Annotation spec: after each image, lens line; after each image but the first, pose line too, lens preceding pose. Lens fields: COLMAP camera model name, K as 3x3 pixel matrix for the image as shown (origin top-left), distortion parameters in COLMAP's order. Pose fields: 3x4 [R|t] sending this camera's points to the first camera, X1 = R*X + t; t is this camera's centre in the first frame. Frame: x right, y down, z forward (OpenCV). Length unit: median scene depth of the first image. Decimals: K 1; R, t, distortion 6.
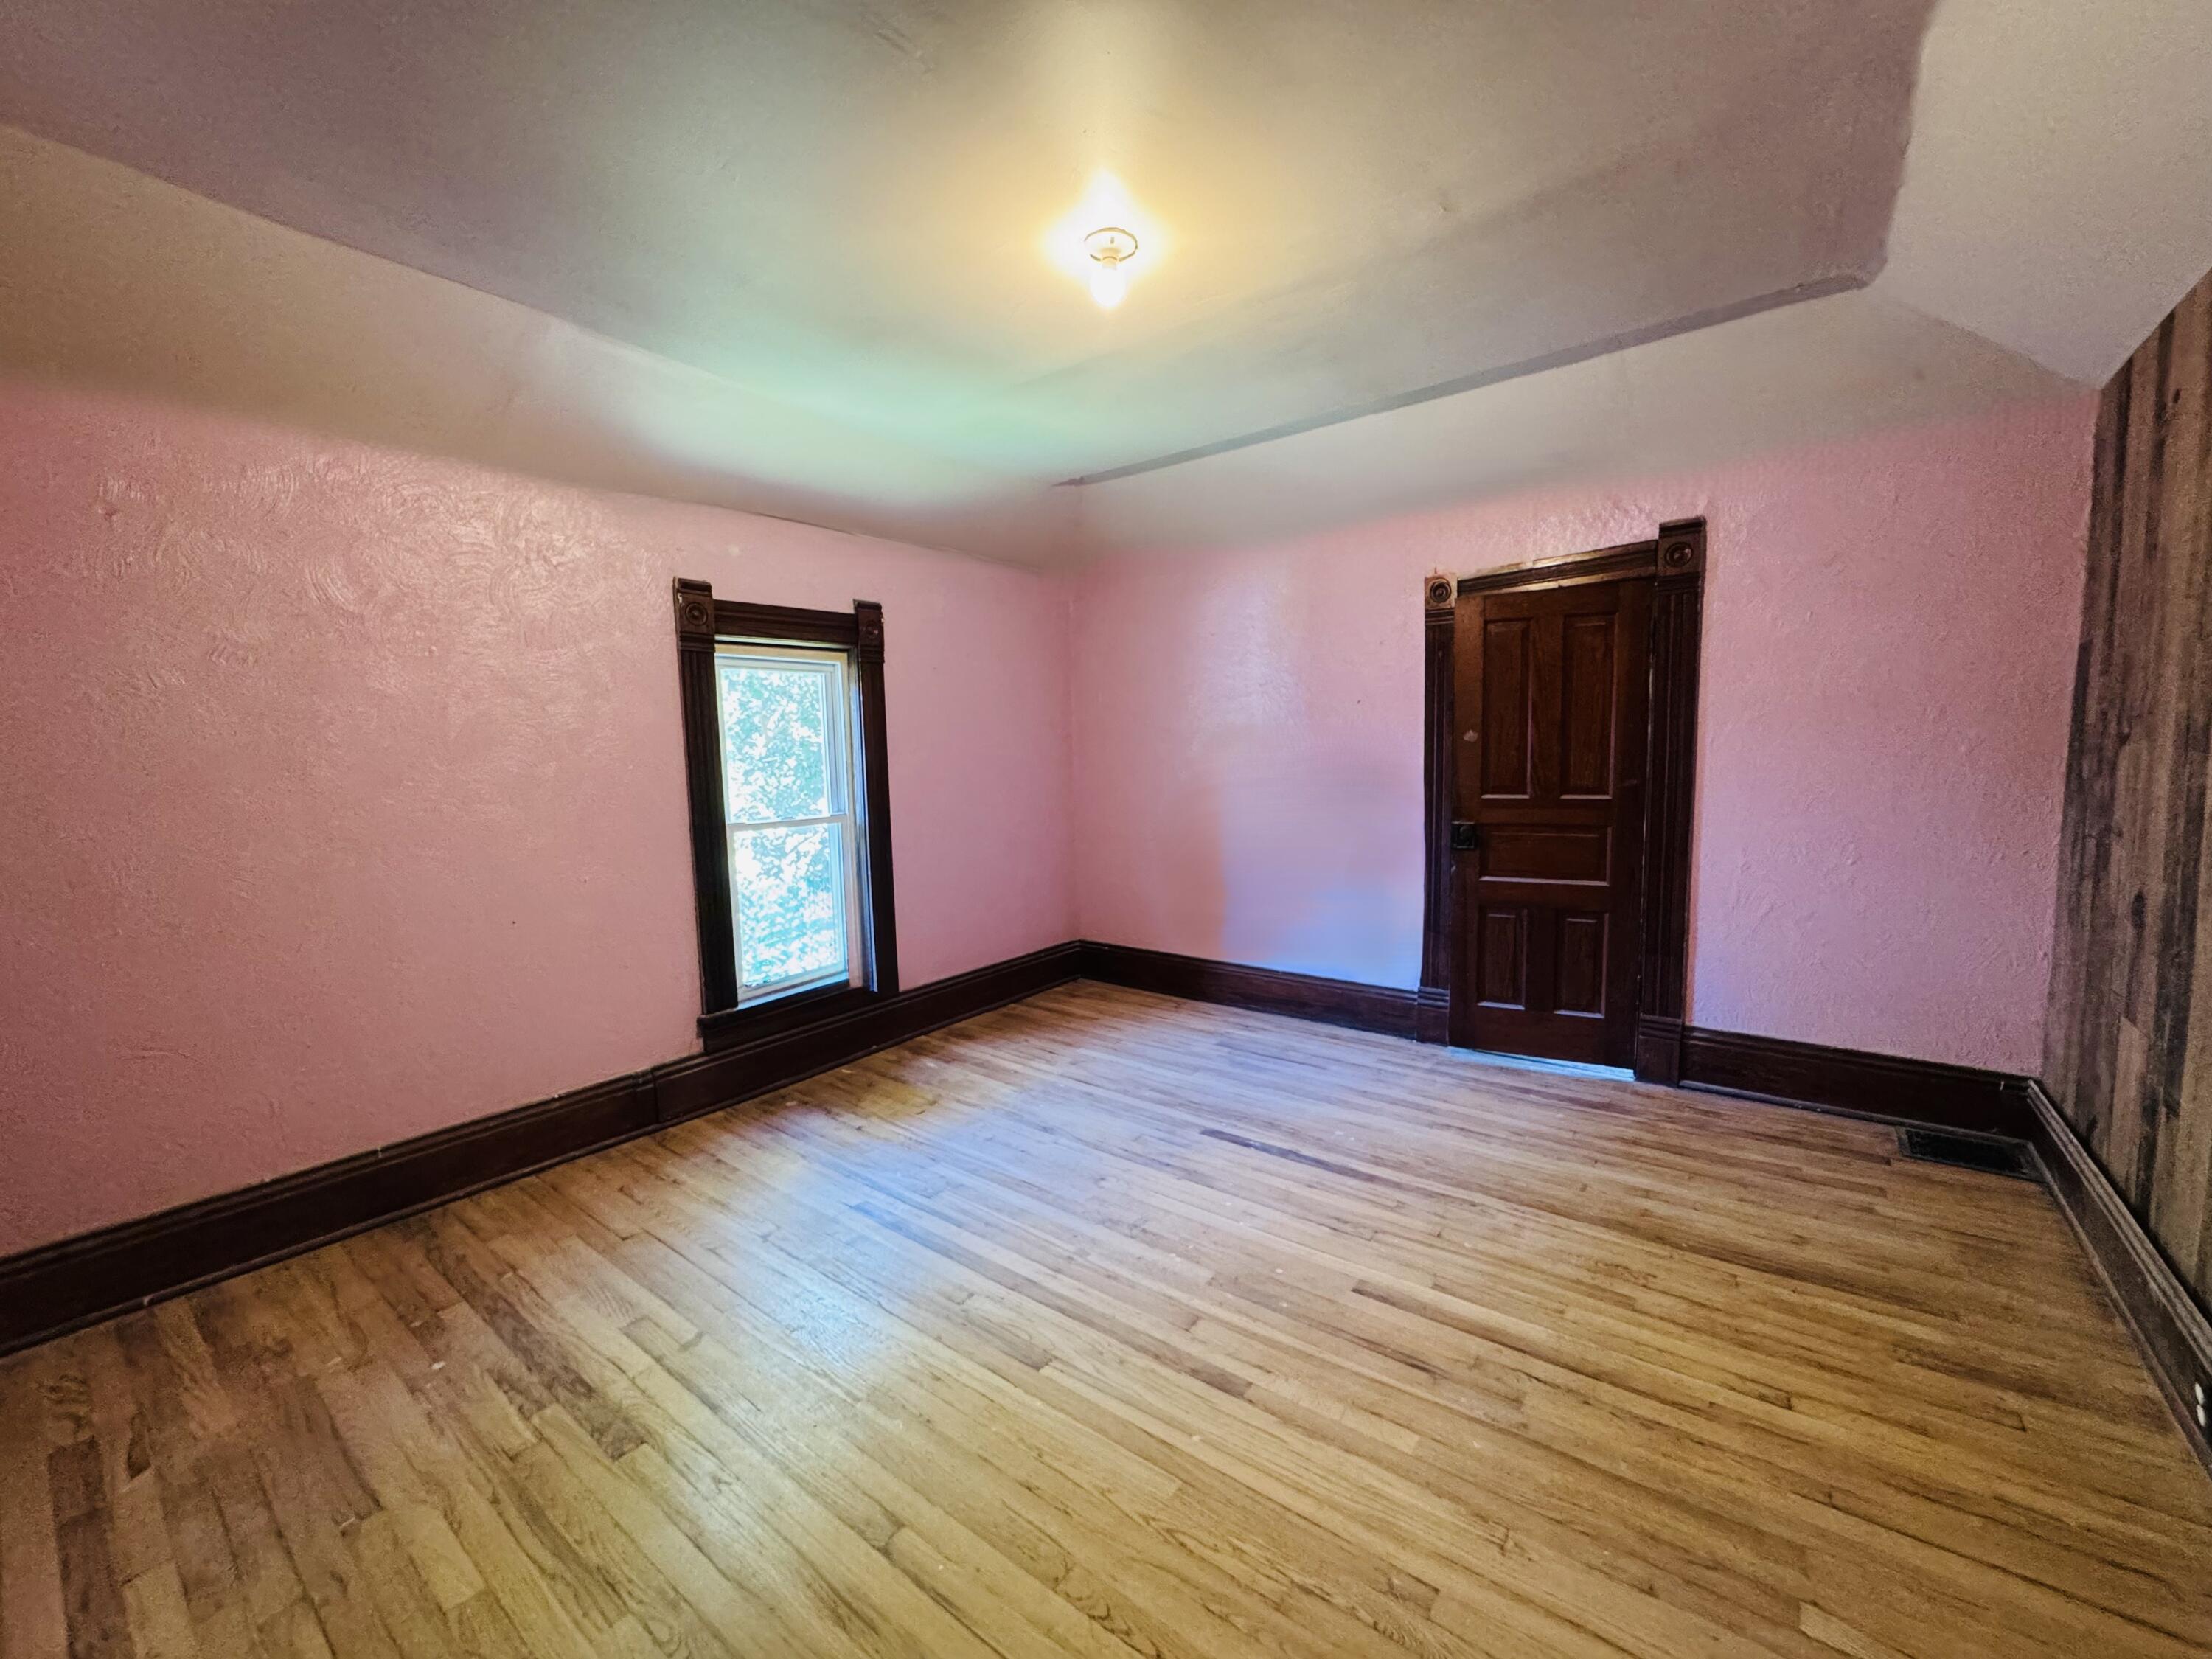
lens RADIAL K [[880.7, 0, 1110.1], [0, 880.7, 834.8], [0, 0, 1]] dist [-0.003737, -0.000015]
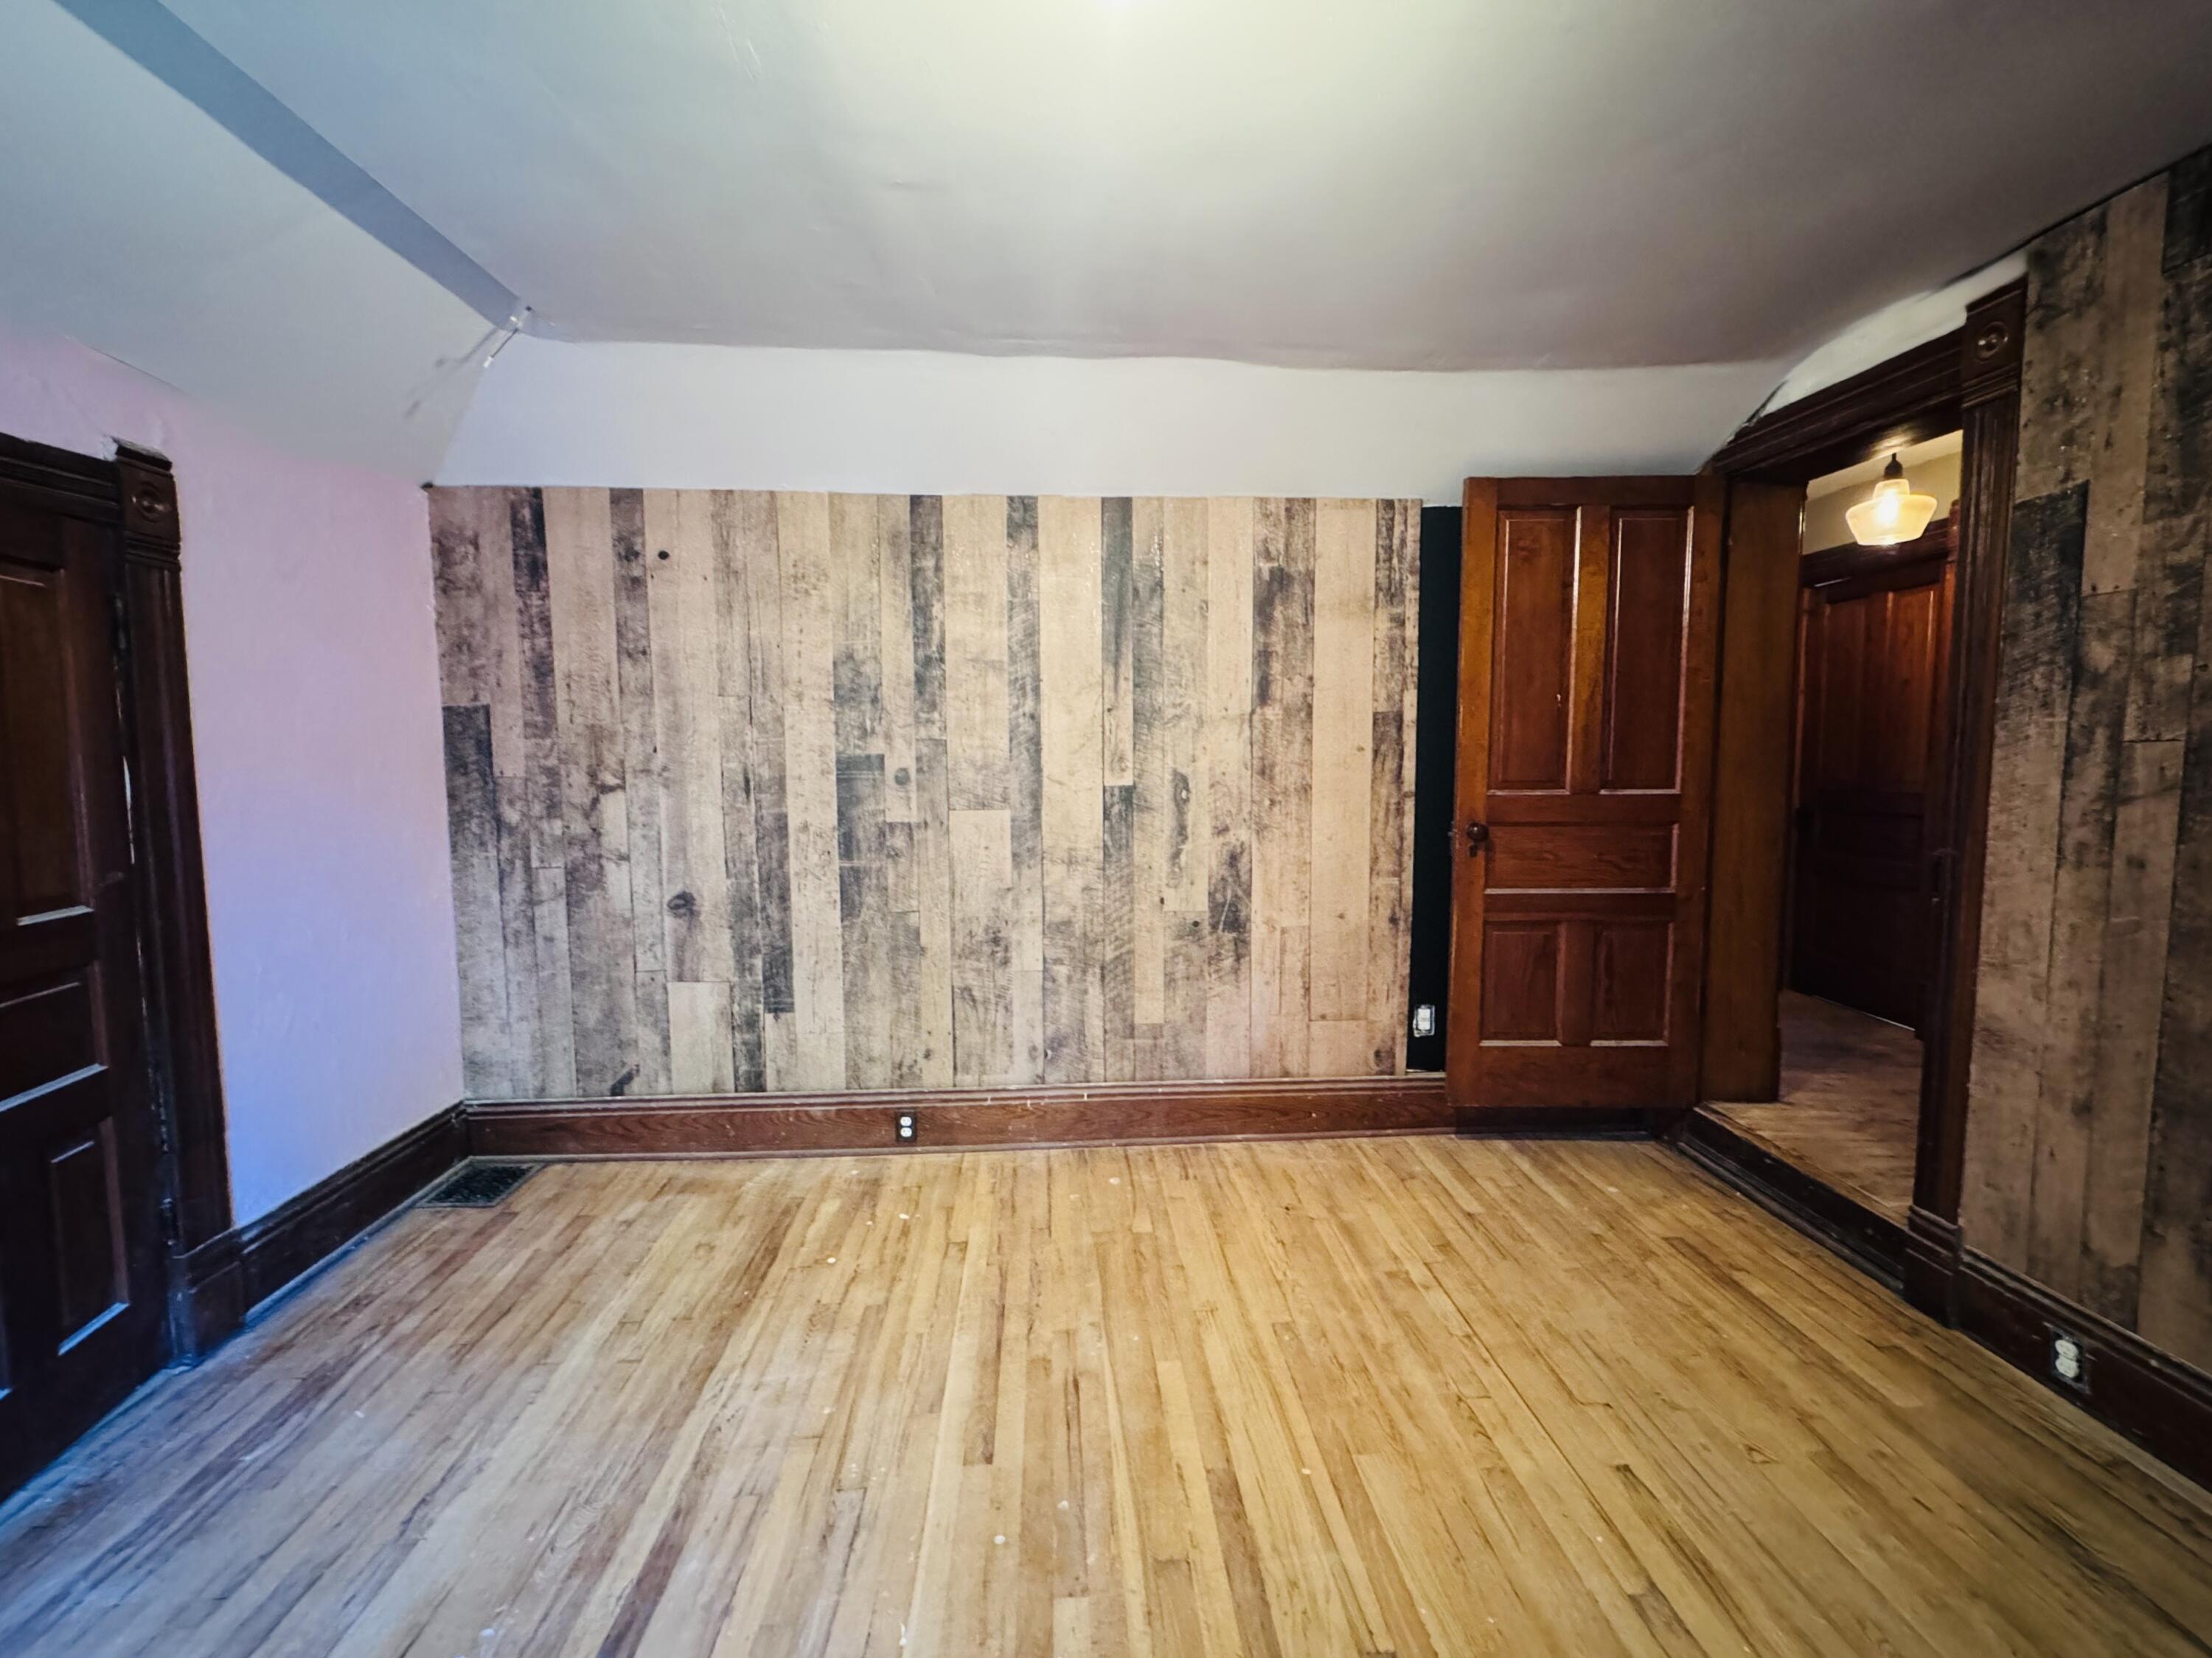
lens RADIAL K [[939.4, 0, 1105.5], [0, 939.4, 815.7], [0, 0, 1]] dist [-0.000863, -0.000156]
pose [[-0.652346, -0.024473, 0.757526, -0.354675], [0.096990, 0.988565, 0.115461, -0.132981], [-0.751690, 0.148793, -0.642513, 1.127333]]
